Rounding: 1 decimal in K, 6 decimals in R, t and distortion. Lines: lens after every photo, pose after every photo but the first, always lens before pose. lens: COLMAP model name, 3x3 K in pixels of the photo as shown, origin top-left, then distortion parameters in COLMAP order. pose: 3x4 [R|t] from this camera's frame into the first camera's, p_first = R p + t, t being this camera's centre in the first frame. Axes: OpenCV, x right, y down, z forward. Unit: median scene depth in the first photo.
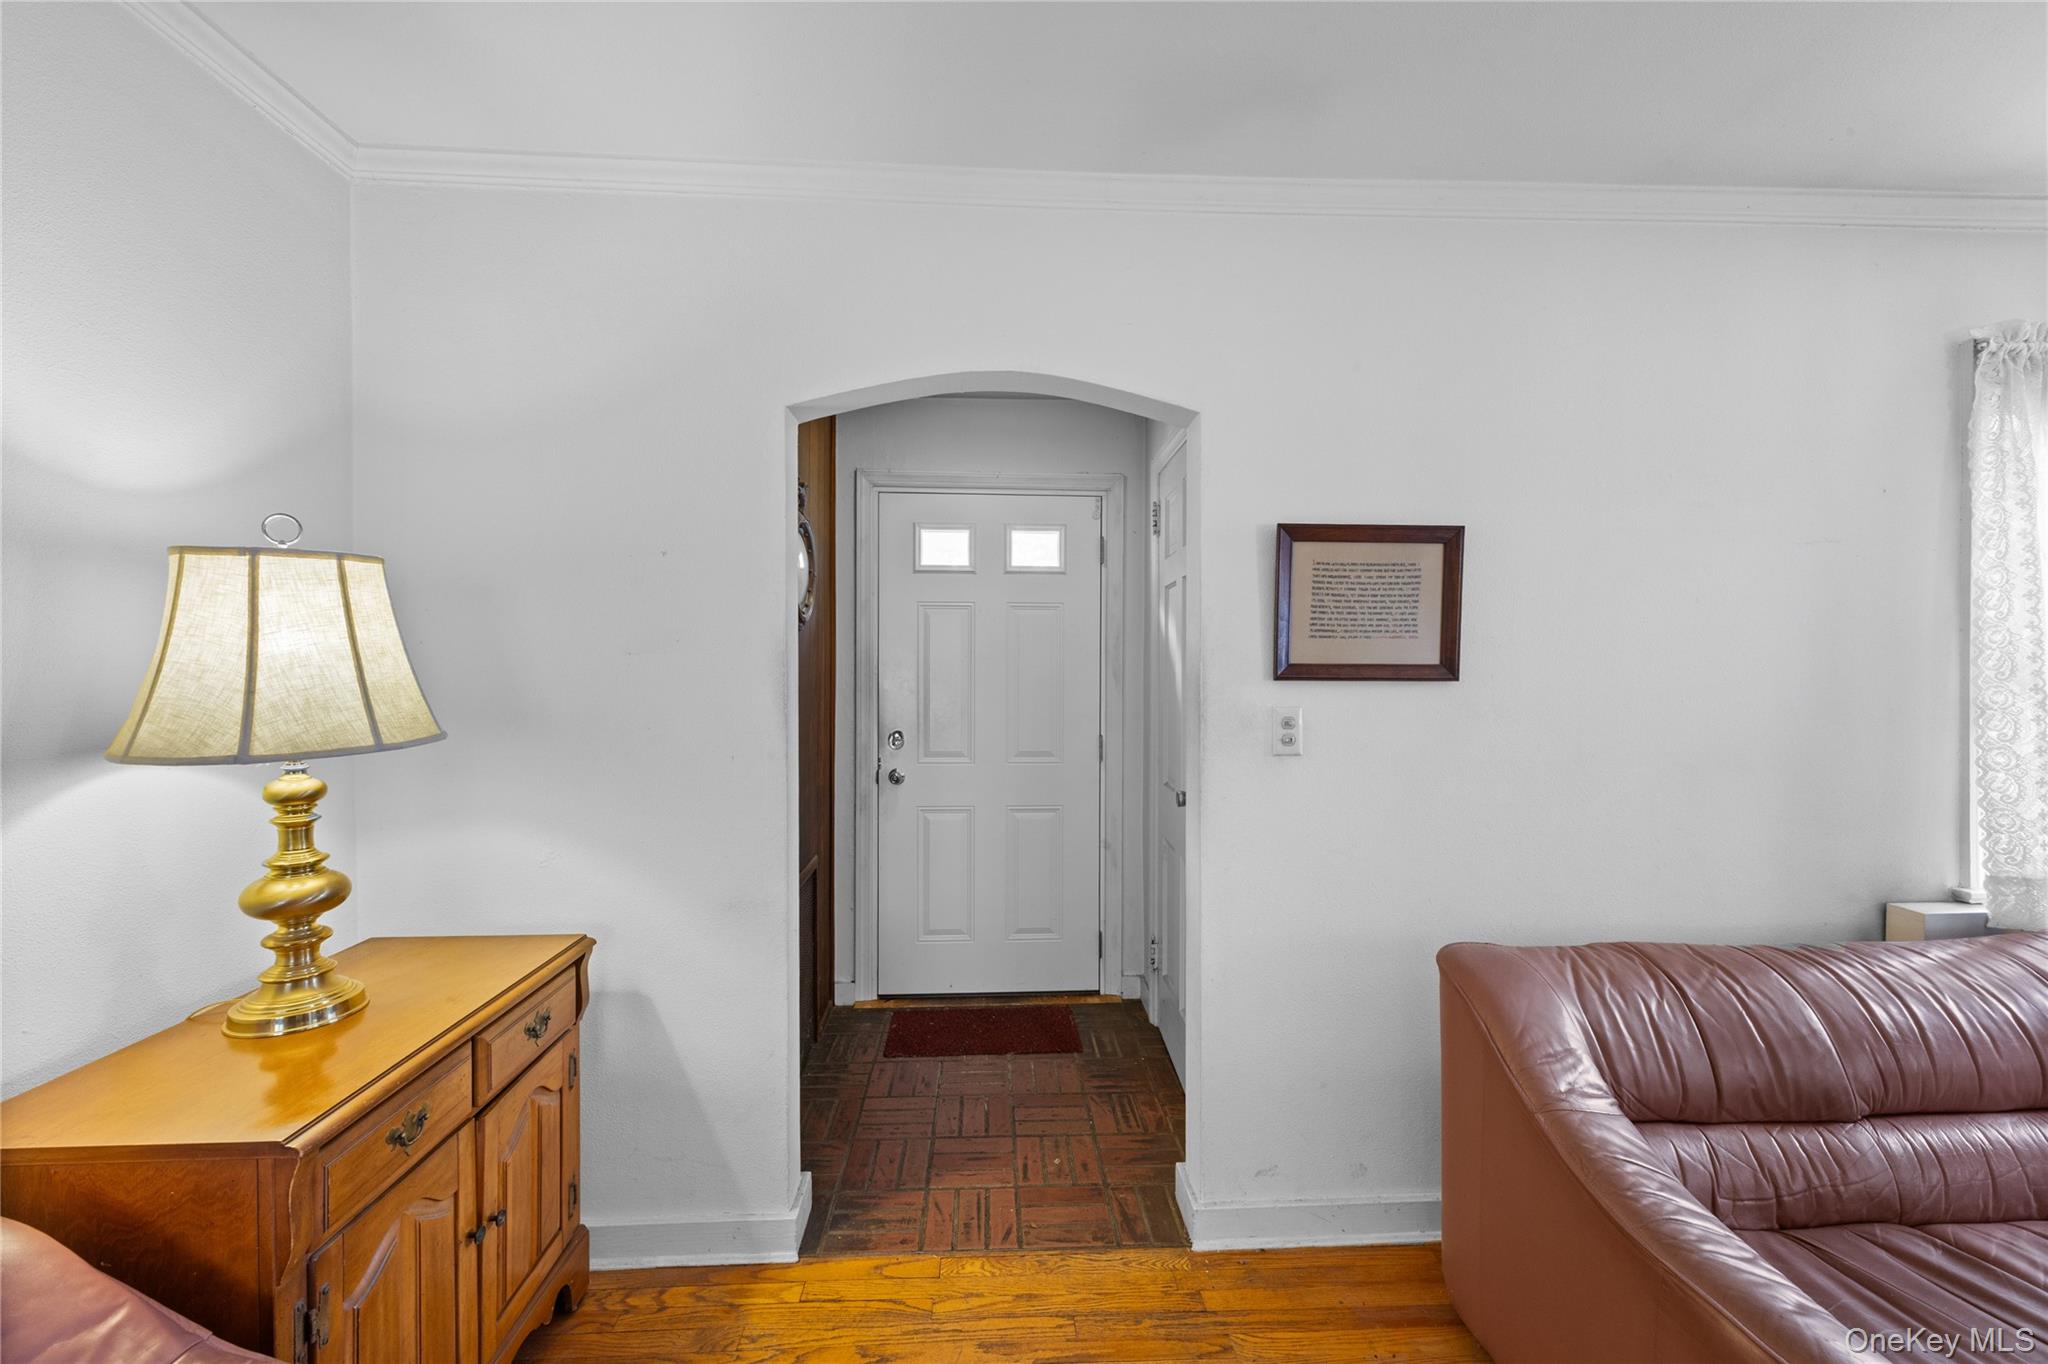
lens RADIAL K [[832.5, 0, 1012.7], [0, 832.5, 687.8], [0, 0, 1]] dist [0.013482, -0.001431]
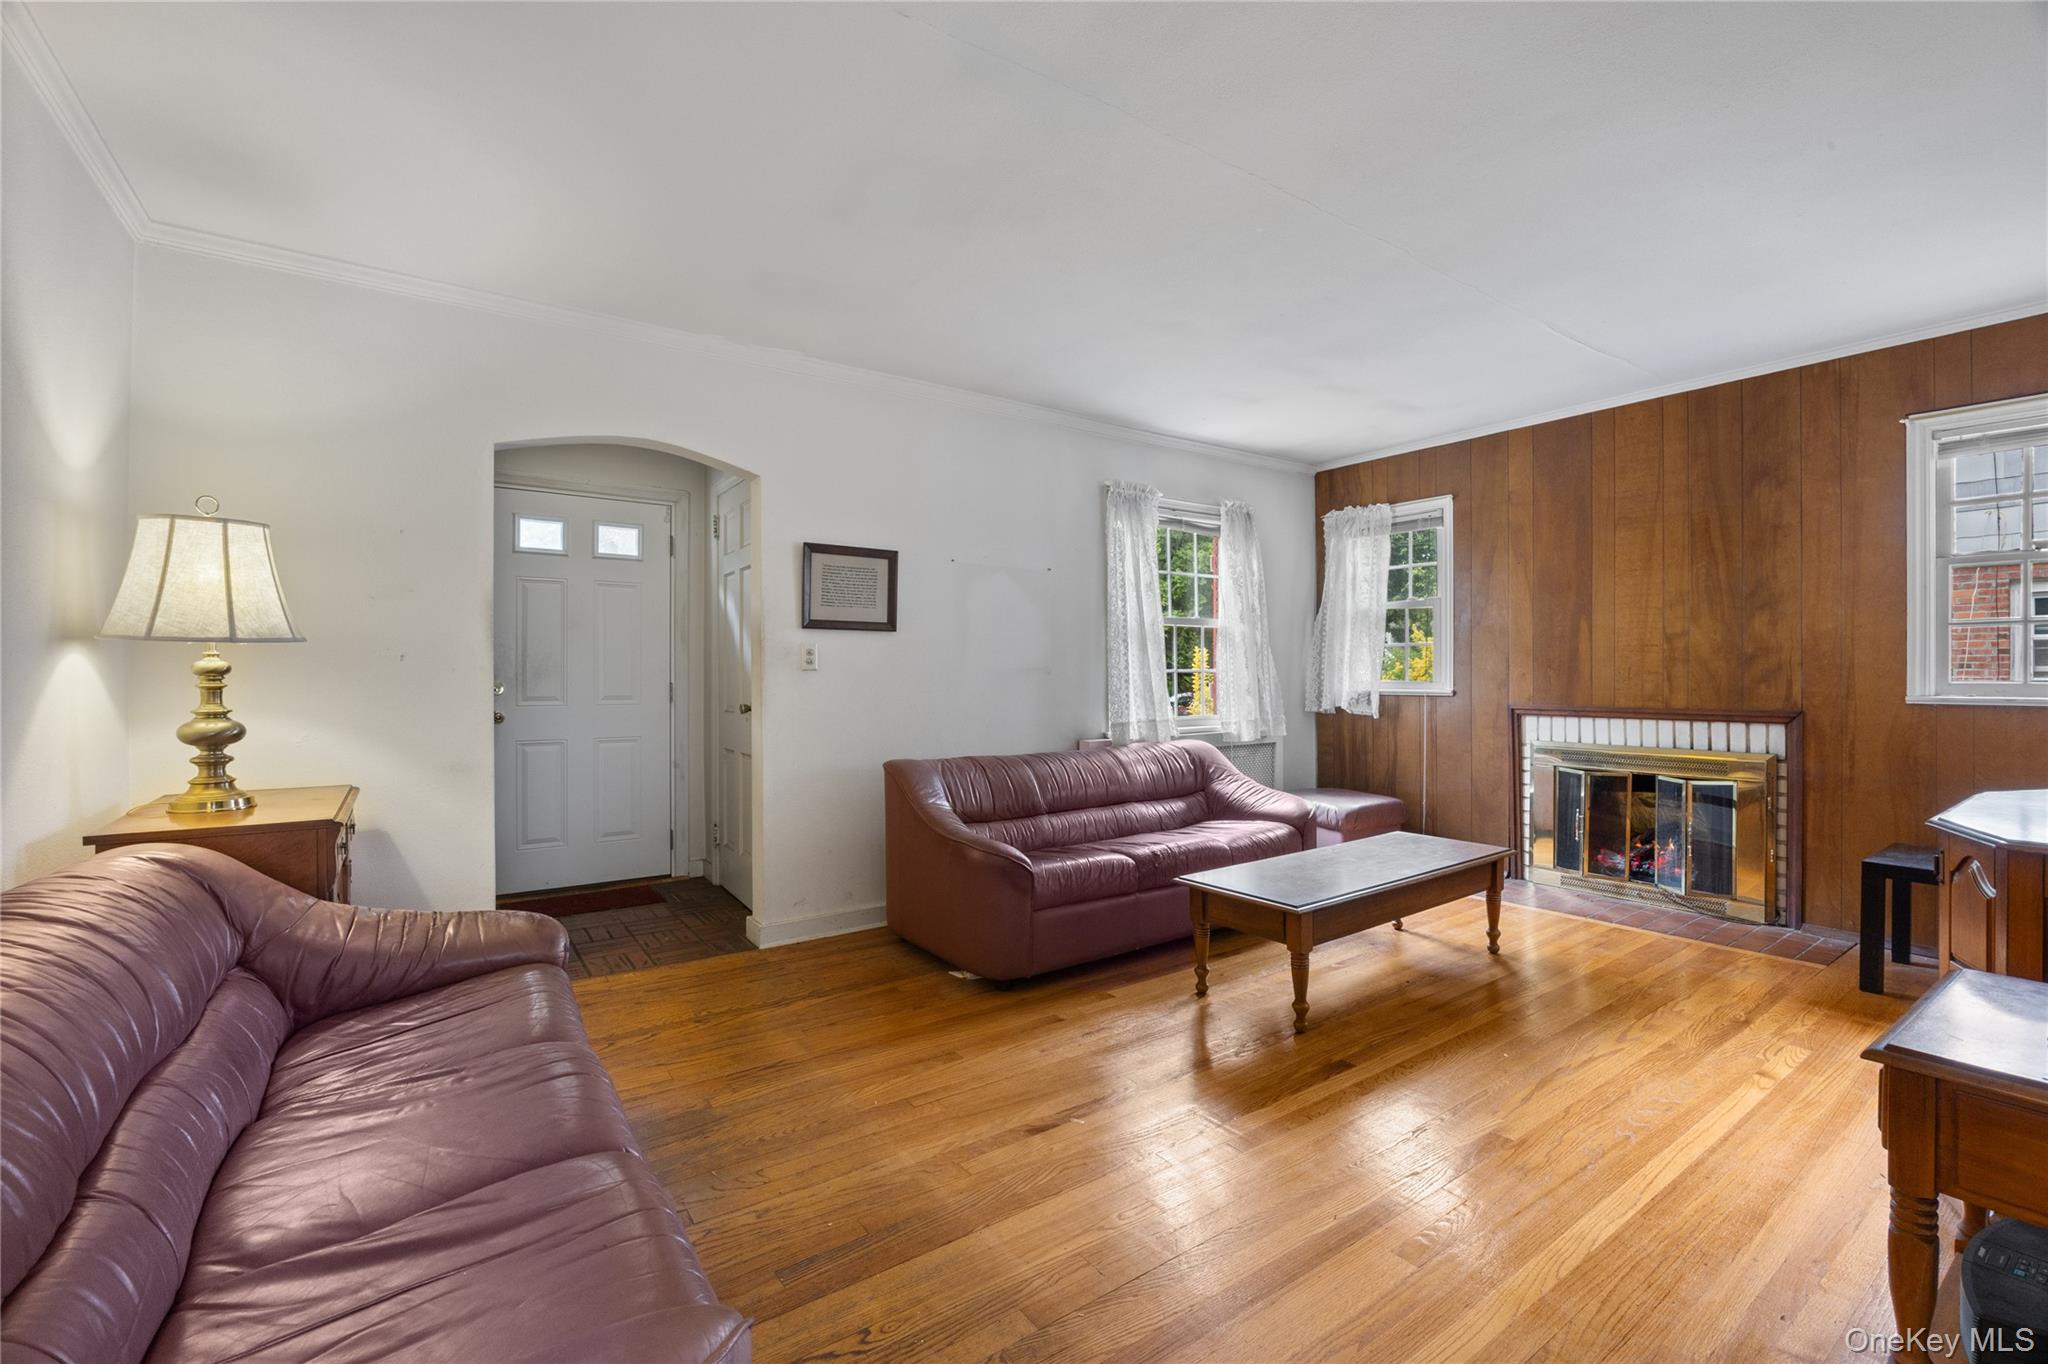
lens RADIAL K [[888.6, 0, 1028.9], [0, 888.6, 670.9], [0, 0, 1]] dist [-0.012468, 0.000391]
pose [[0.840607, 0.000276, 0.541646, -0.326074], [0.013365, 0.999685, -0.021251, 0.134240], [-0.541481, 0.025102, 0.840338, -0.909019]]
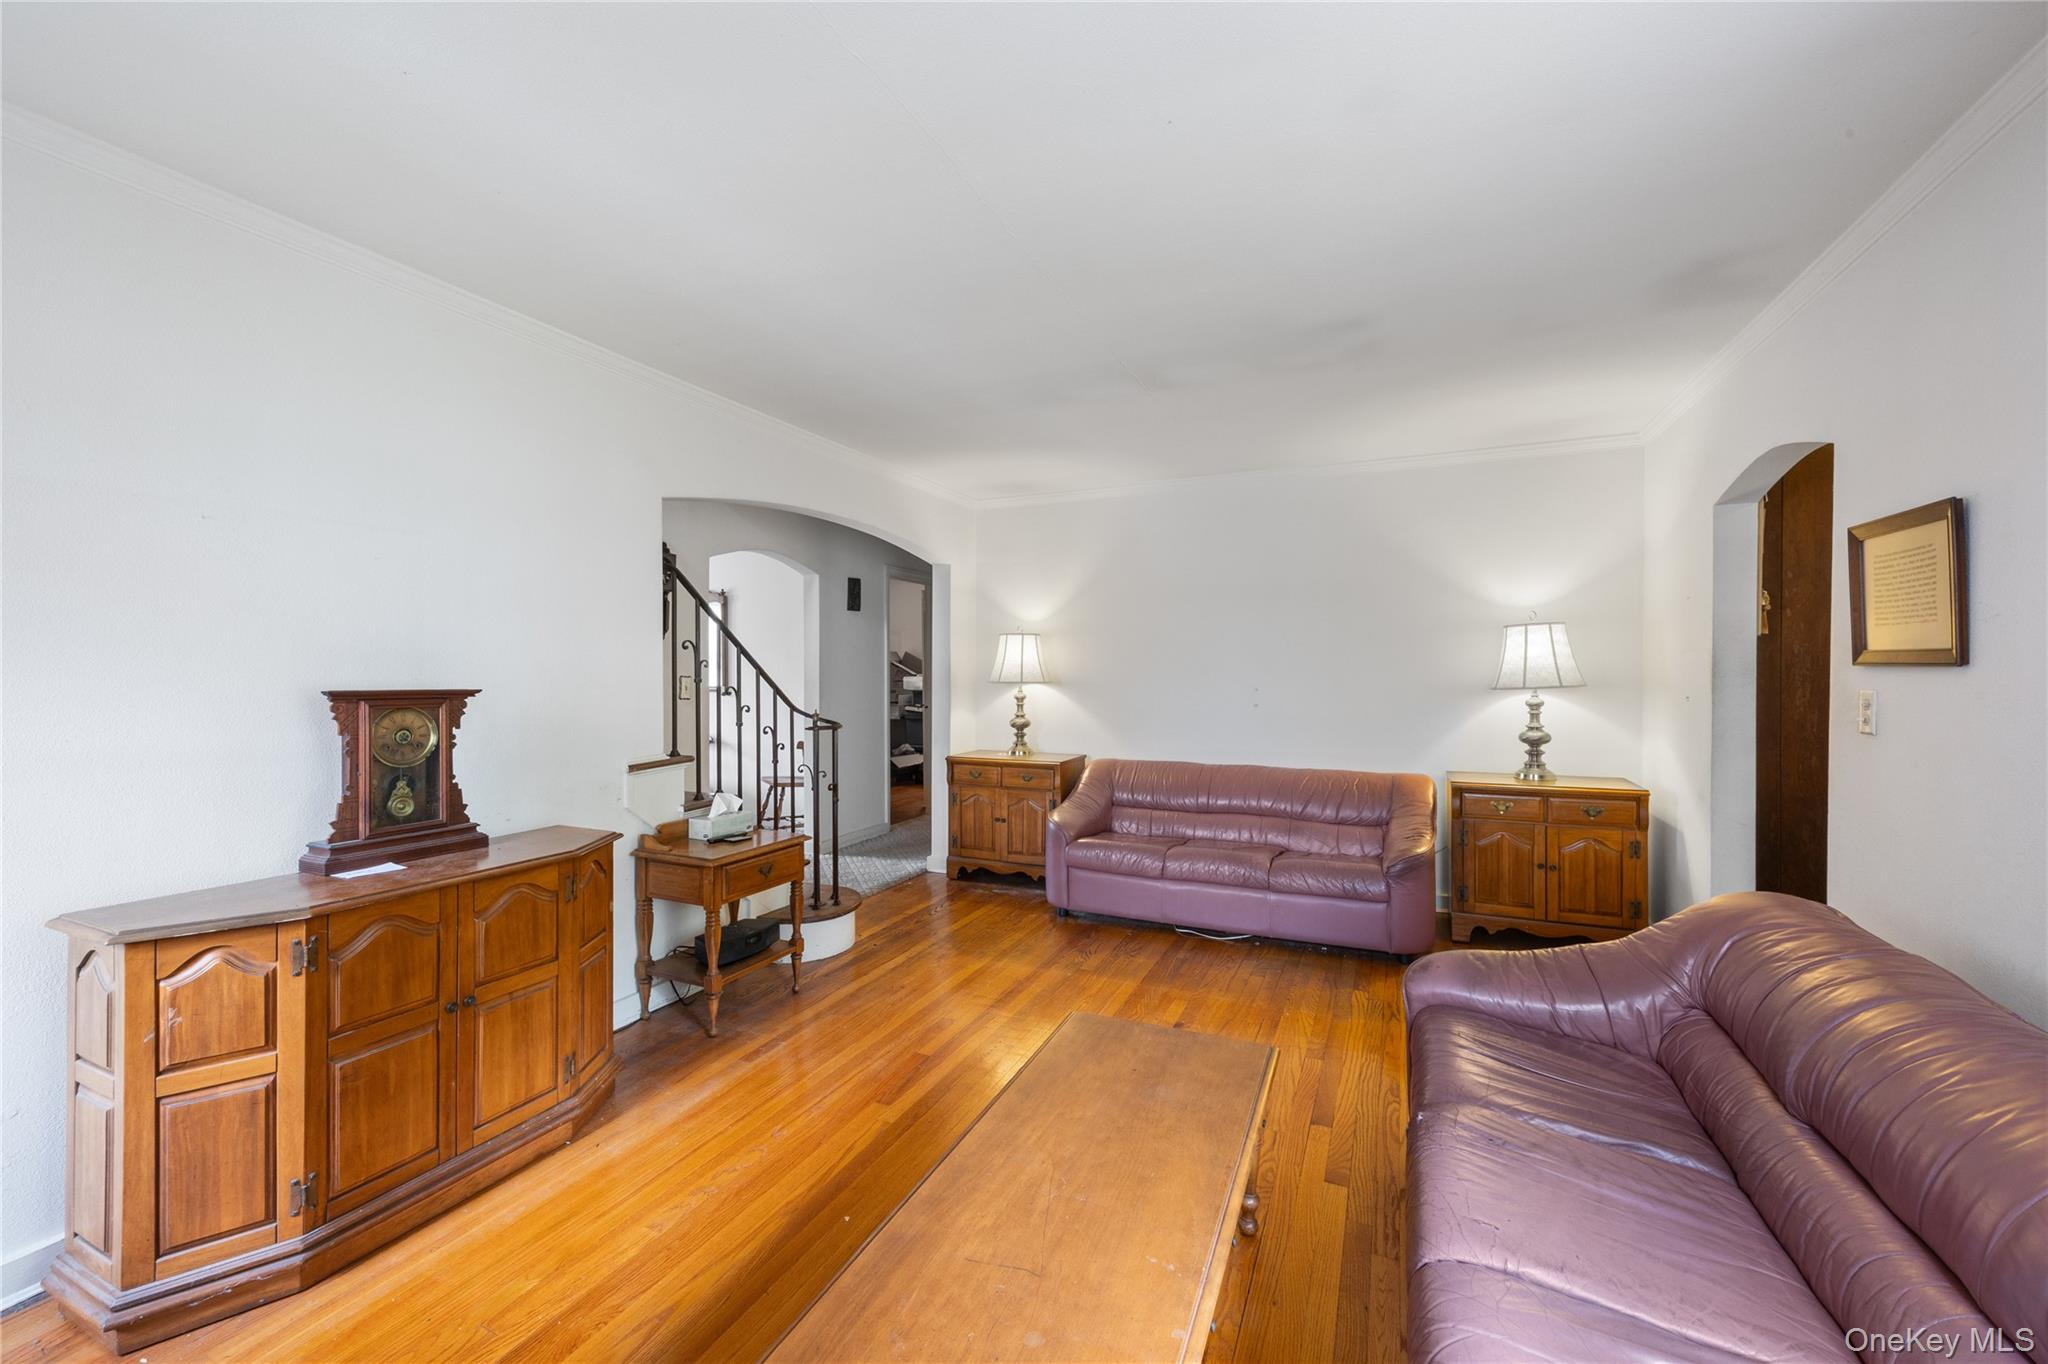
lens RADIAL K [[832.5, 0, 1024.5], [0, 832.5, 674.1], [0, 0, 1]] dist [0.013482, -0.001431]
pose [[-0.456758, 0.008506, -0.889550, 1.894836], [-0.015538, 0.999725, 0.017538, -0.001319], [0.889455, 0.021832, -0.456500, 0.534515]]
